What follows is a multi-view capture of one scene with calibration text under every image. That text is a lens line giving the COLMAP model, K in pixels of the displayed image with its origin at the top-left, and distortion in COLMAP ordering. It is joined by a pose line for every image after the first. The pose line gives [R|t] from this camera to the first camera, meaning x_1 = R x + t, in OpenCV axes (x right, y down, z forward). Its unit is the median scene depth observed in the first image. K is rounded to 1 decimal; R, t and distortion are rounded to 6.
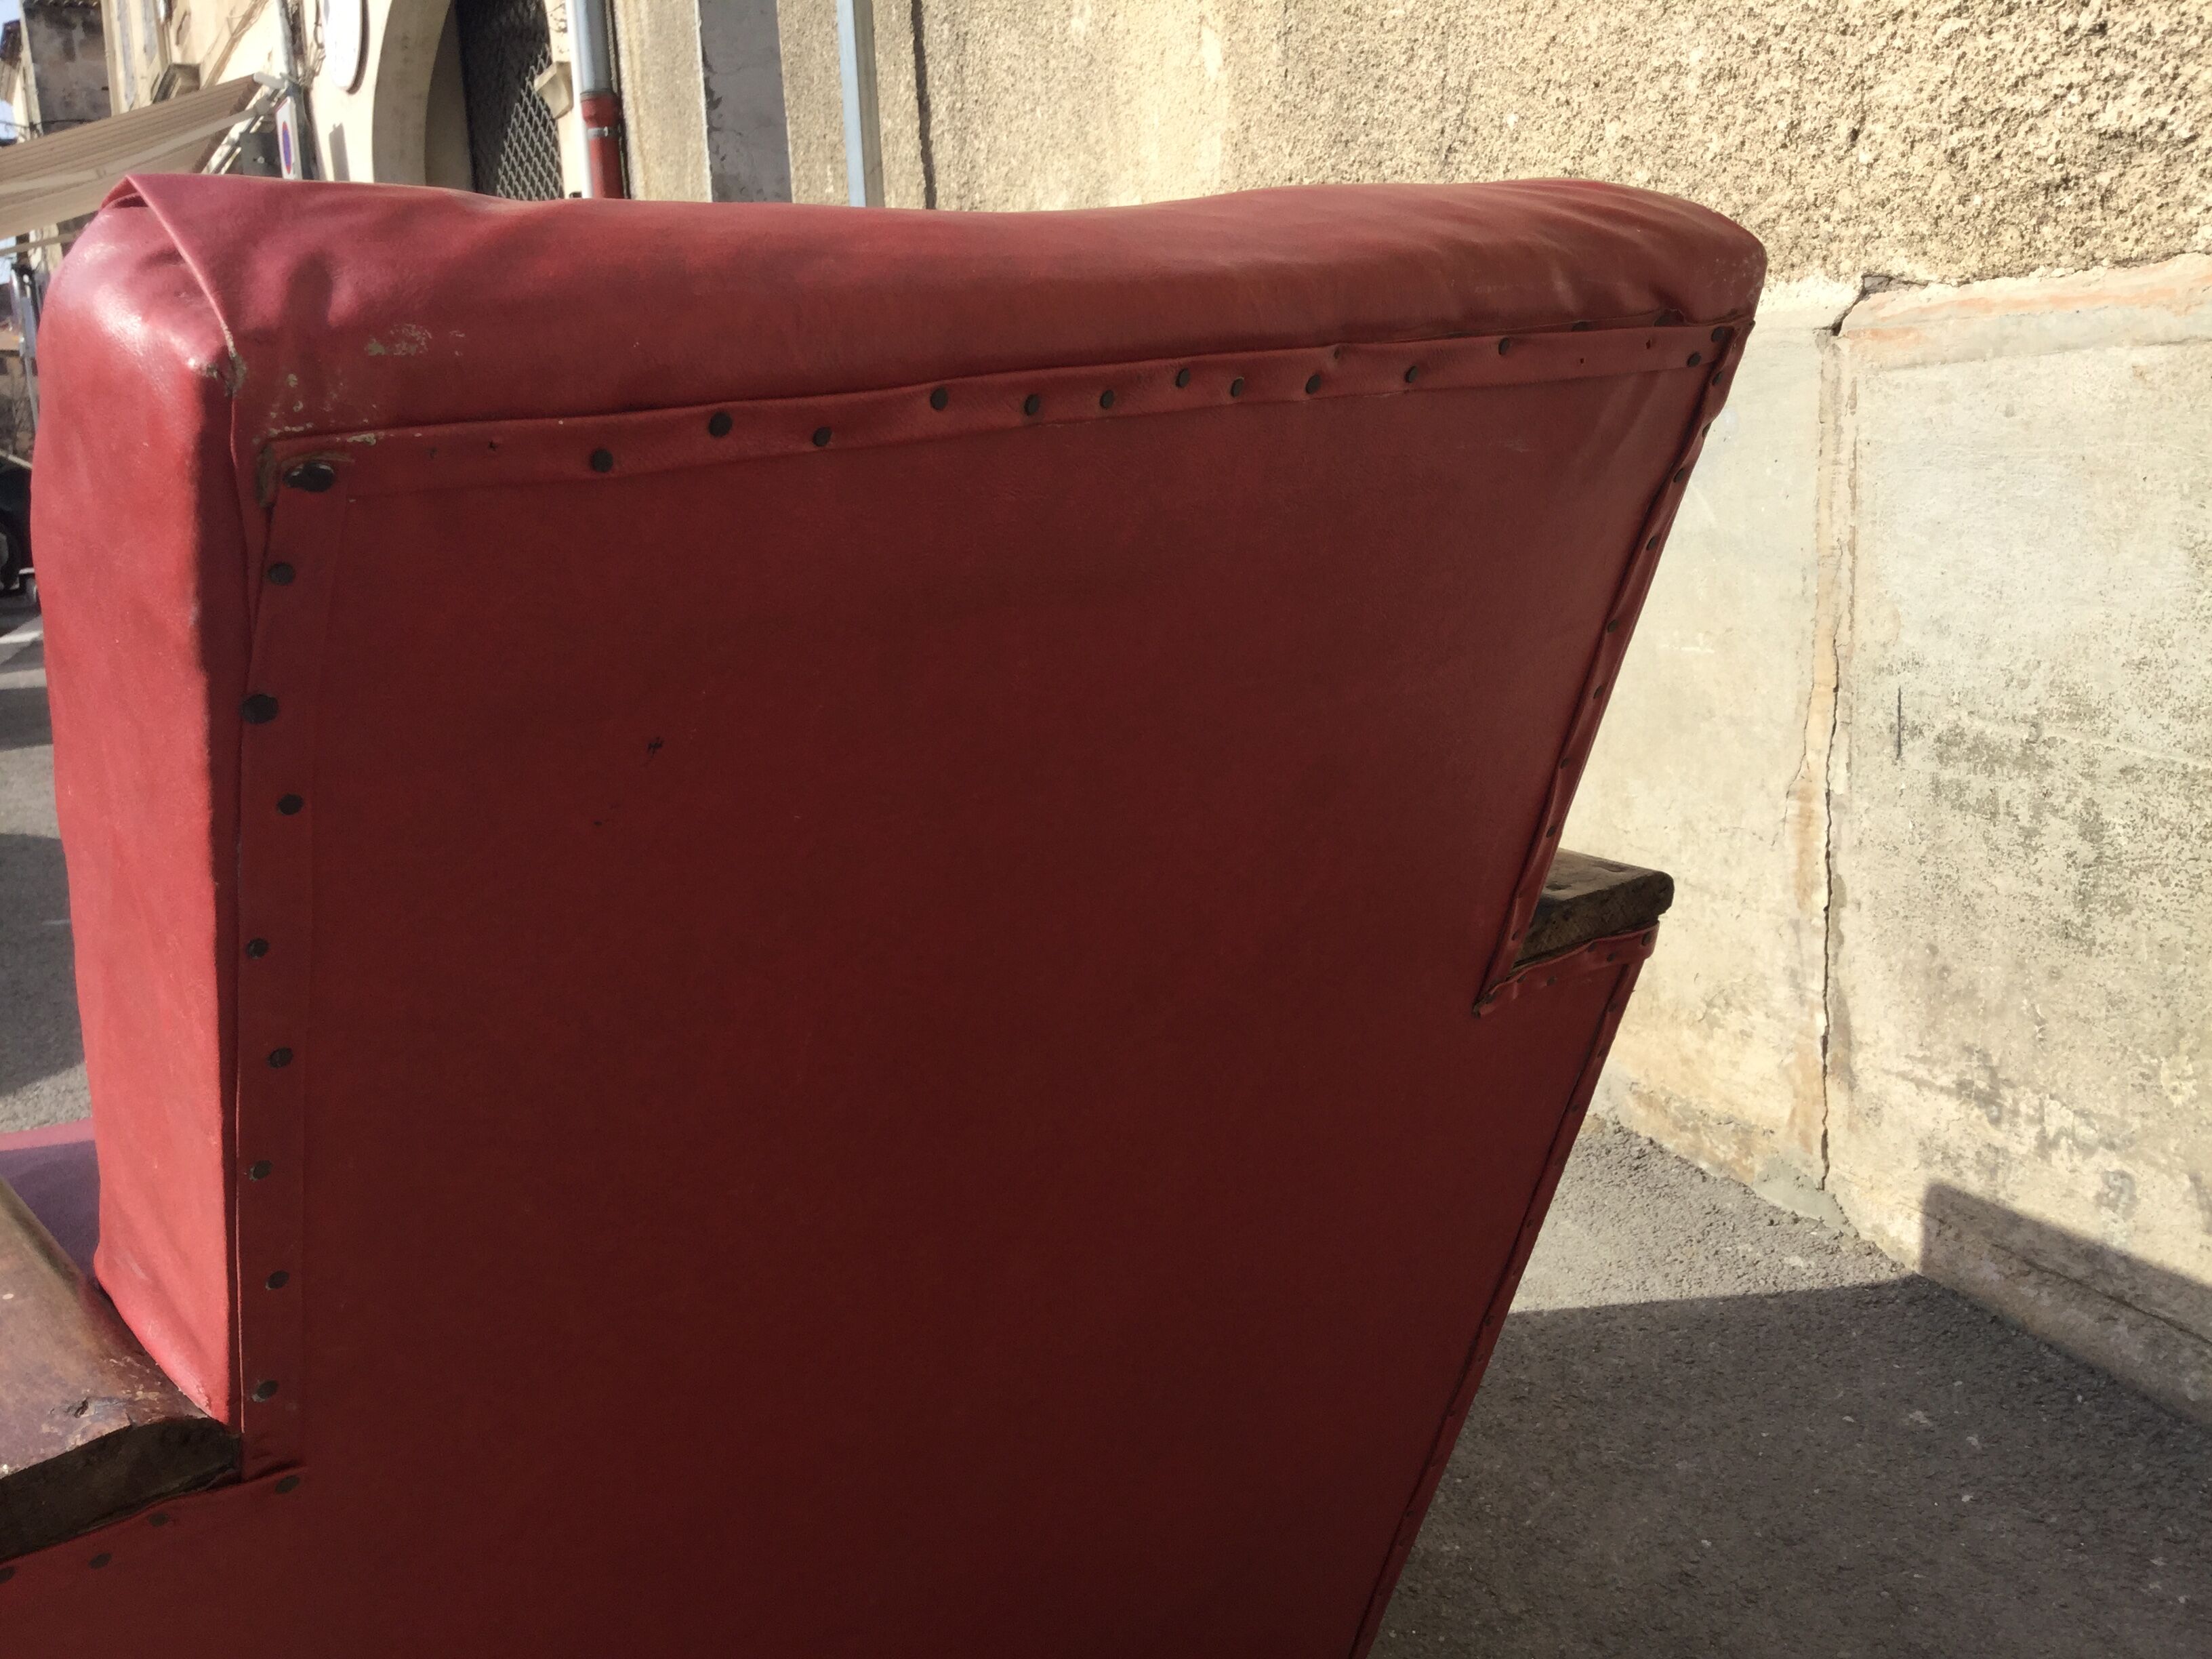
lens RADIAL K [[1990.6, 0, 1116.4], [0, 1990.6, 828.6], [0, 0, 1]] dist [0.052314, -0.105415]
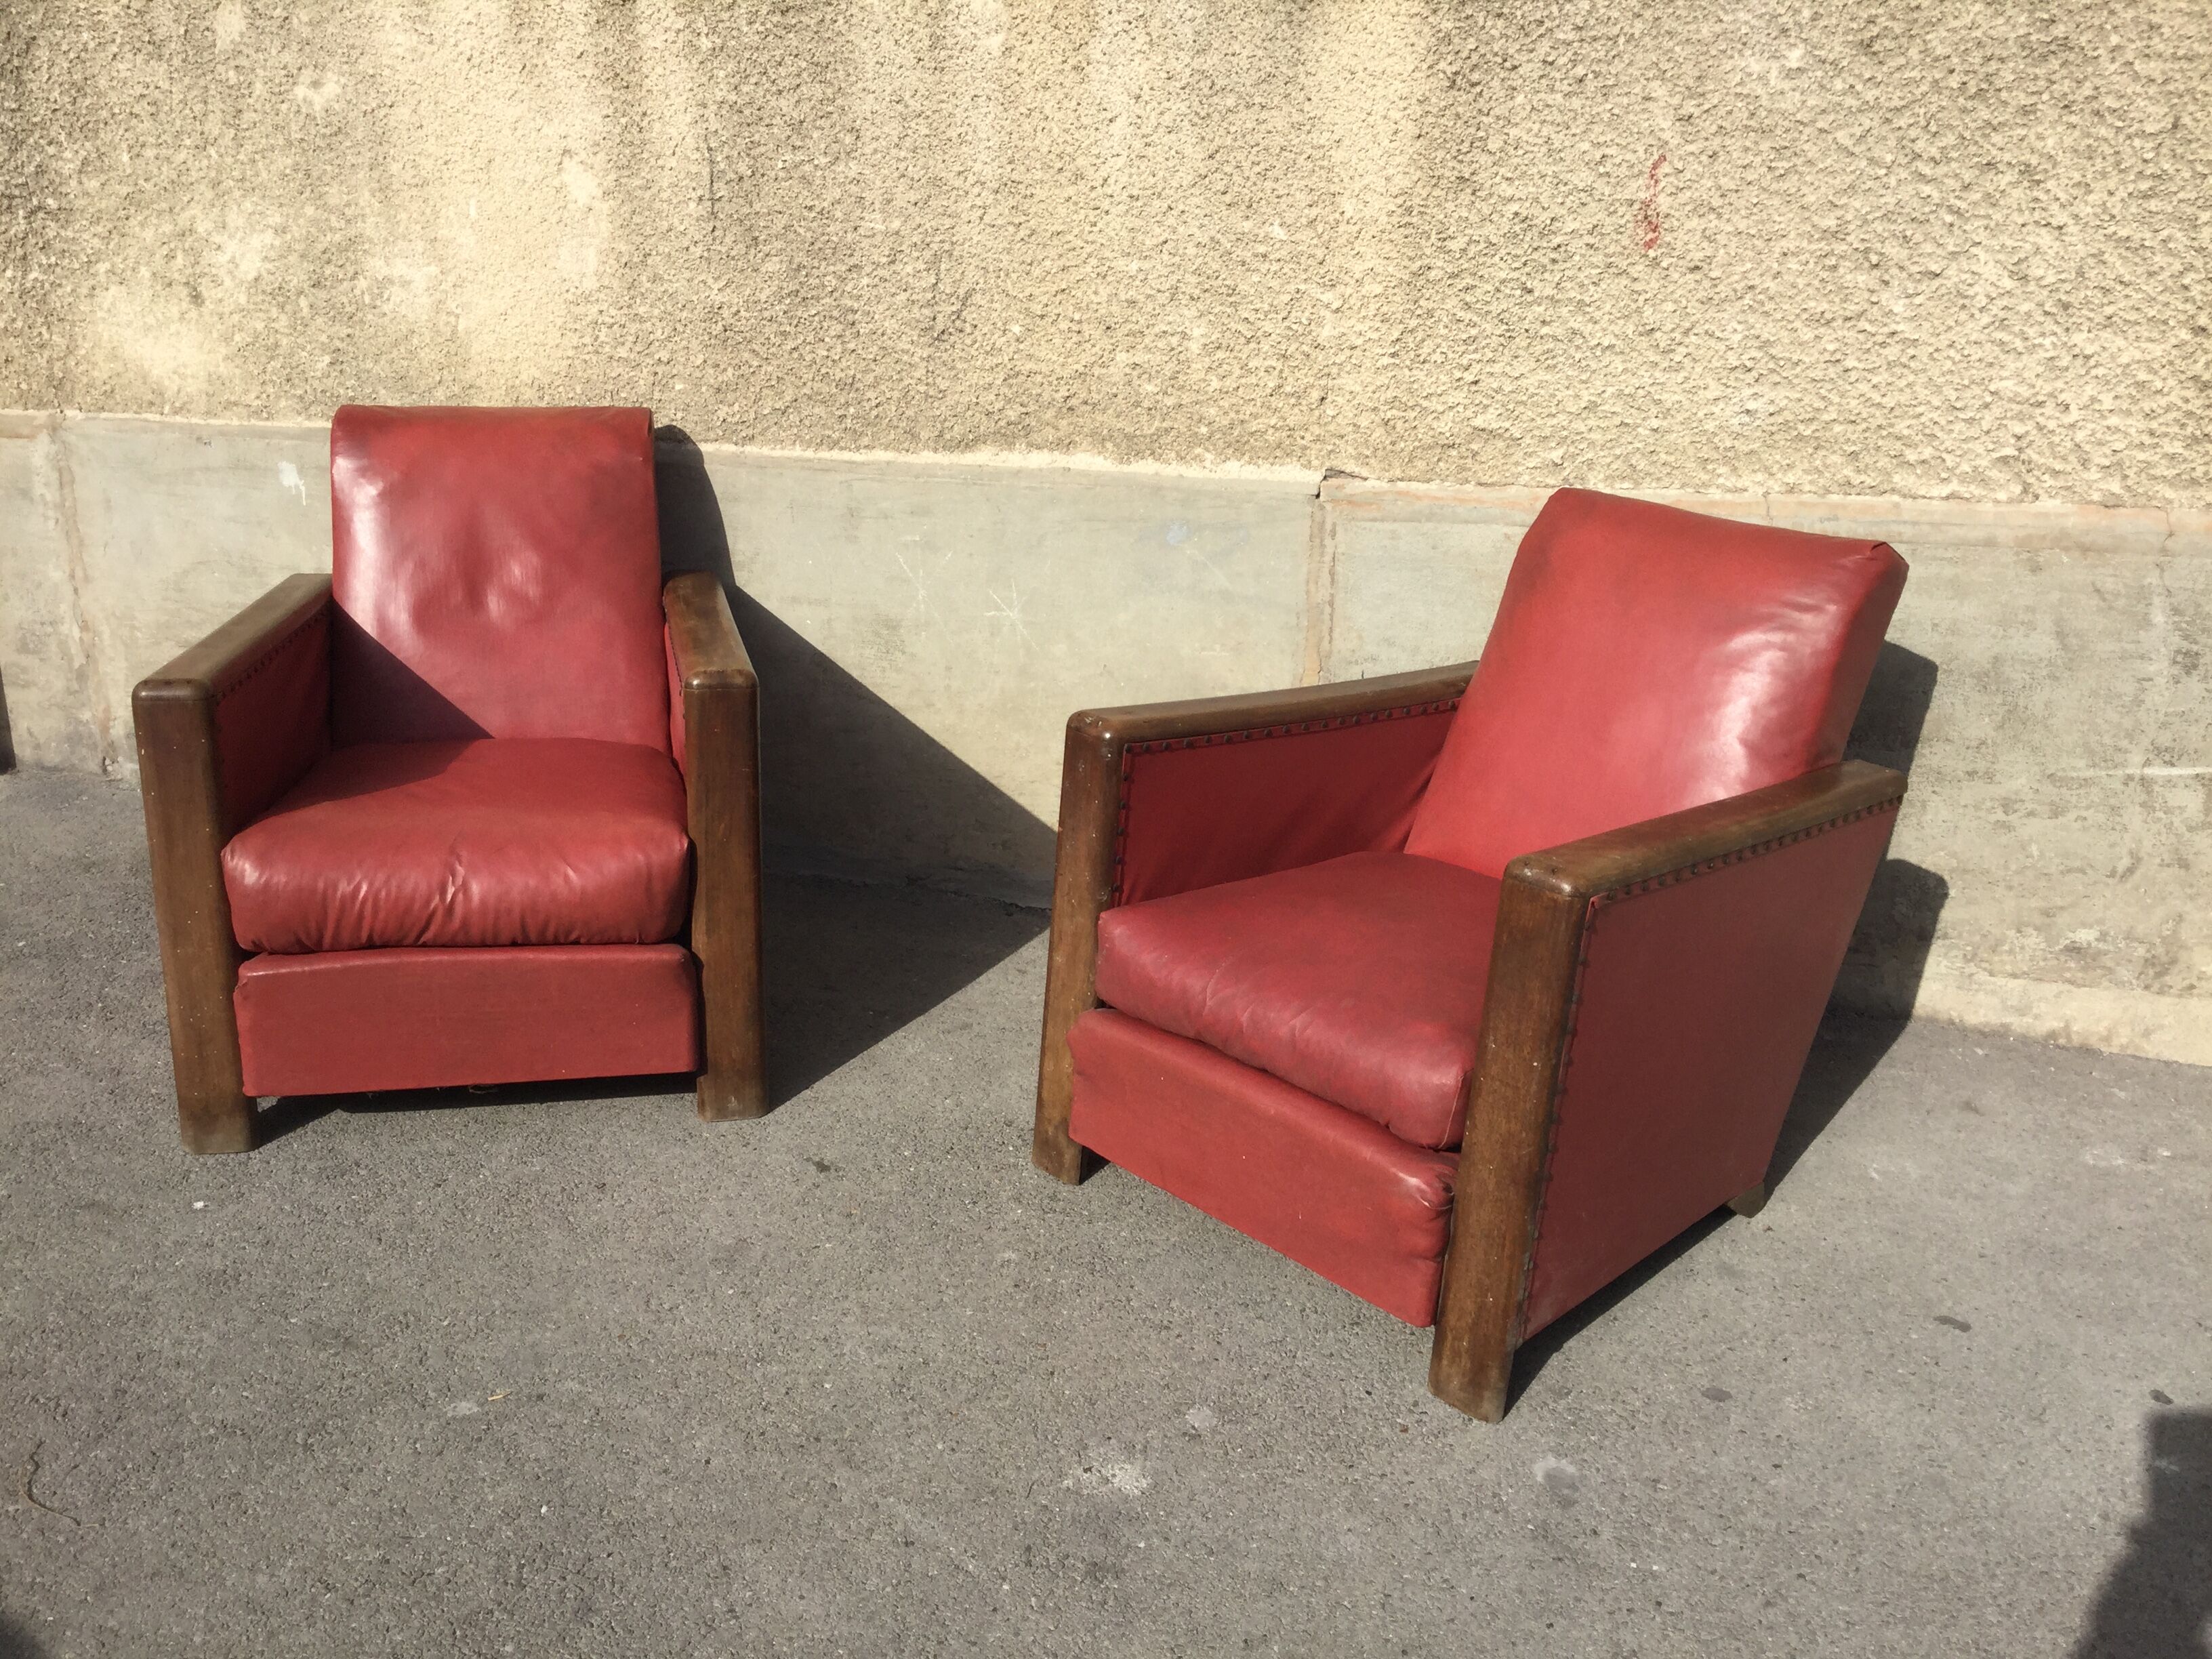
lens RADIAL K [[1979.5, 0, 1106.0], [0, 1979.5, 829.5], [0, 0, 1]] dist [0.121064, -0.245155]
pose [[0.581951, -0.194263, 0.789680, -1.478370], [0.110876, 0.980935, 0.159602, -0.276579], [-0.805630, -0.005324, 0.592395, -0.012719]]
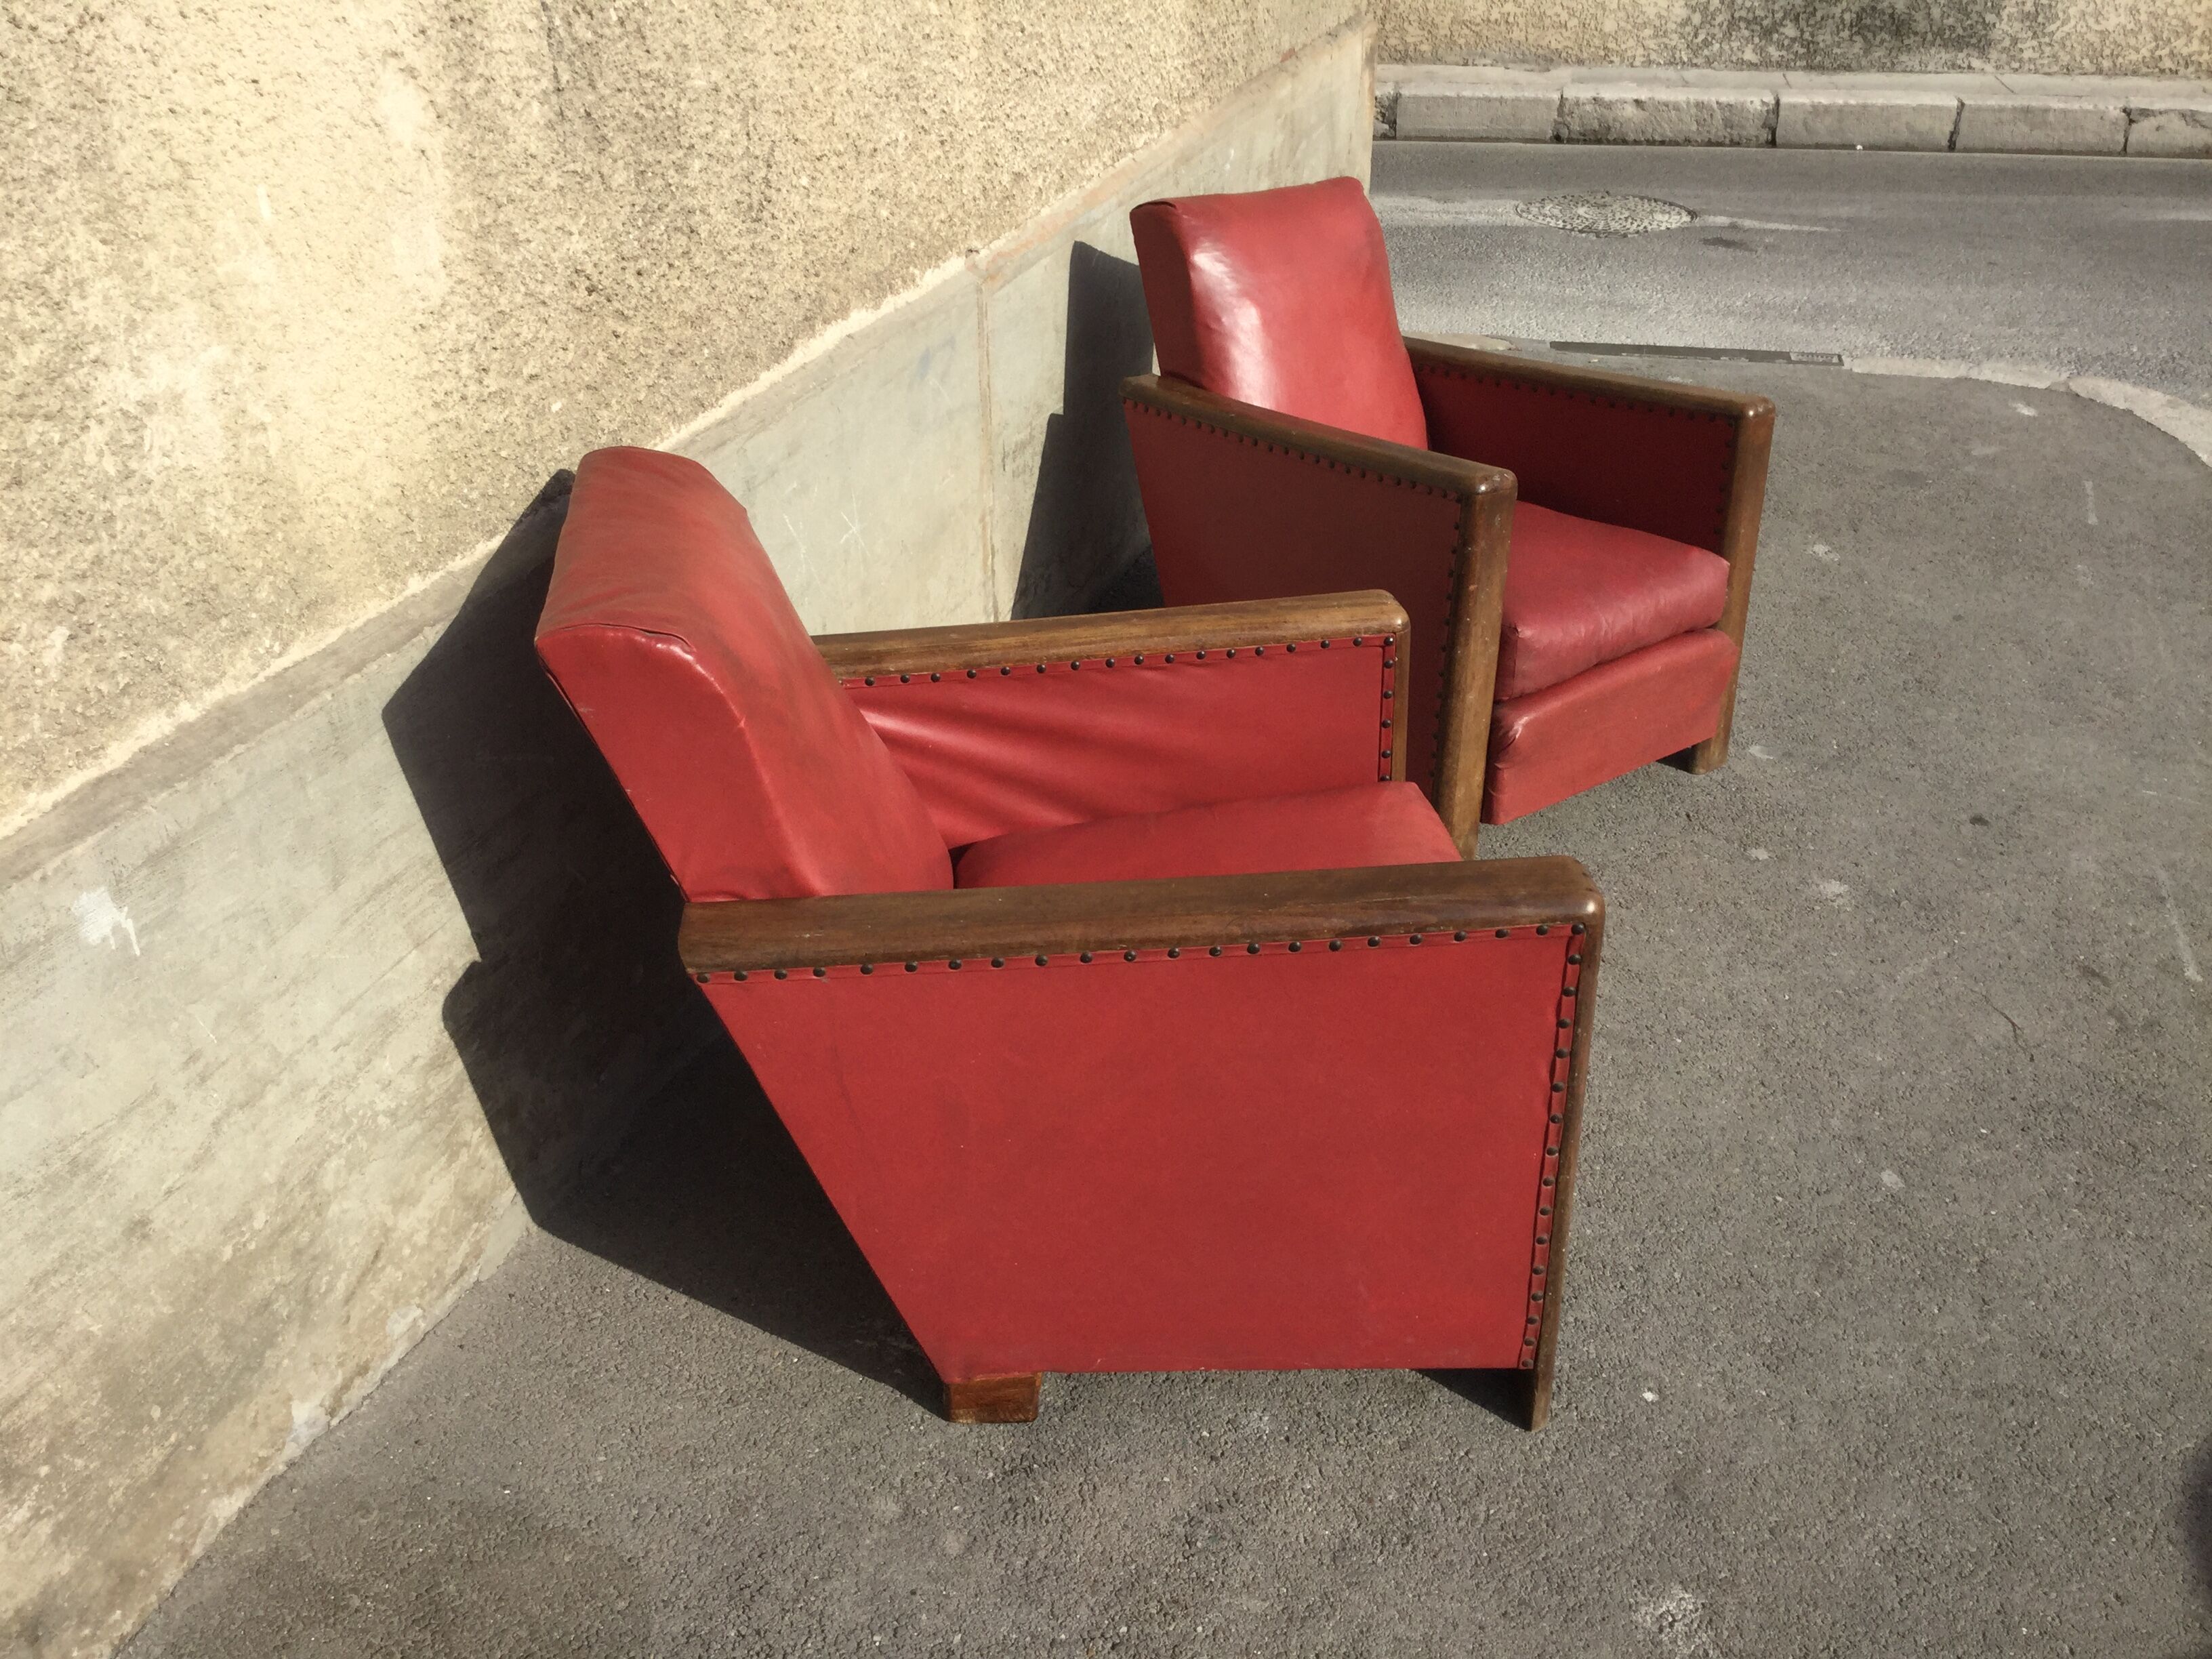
lens RADIAL K [[1990.6, 0, 1116.4], [0, 1990.6, 828.6], [0, 0, 1]] dist [0.052314, -0.105415]
pose [[-0.767074, -0.274383, 0.579924, -1.066520], [0.152073, 0.800406, 0.579849, -0.977126], [-0.623275, 0.532978, -0.572244, 2.438277]]
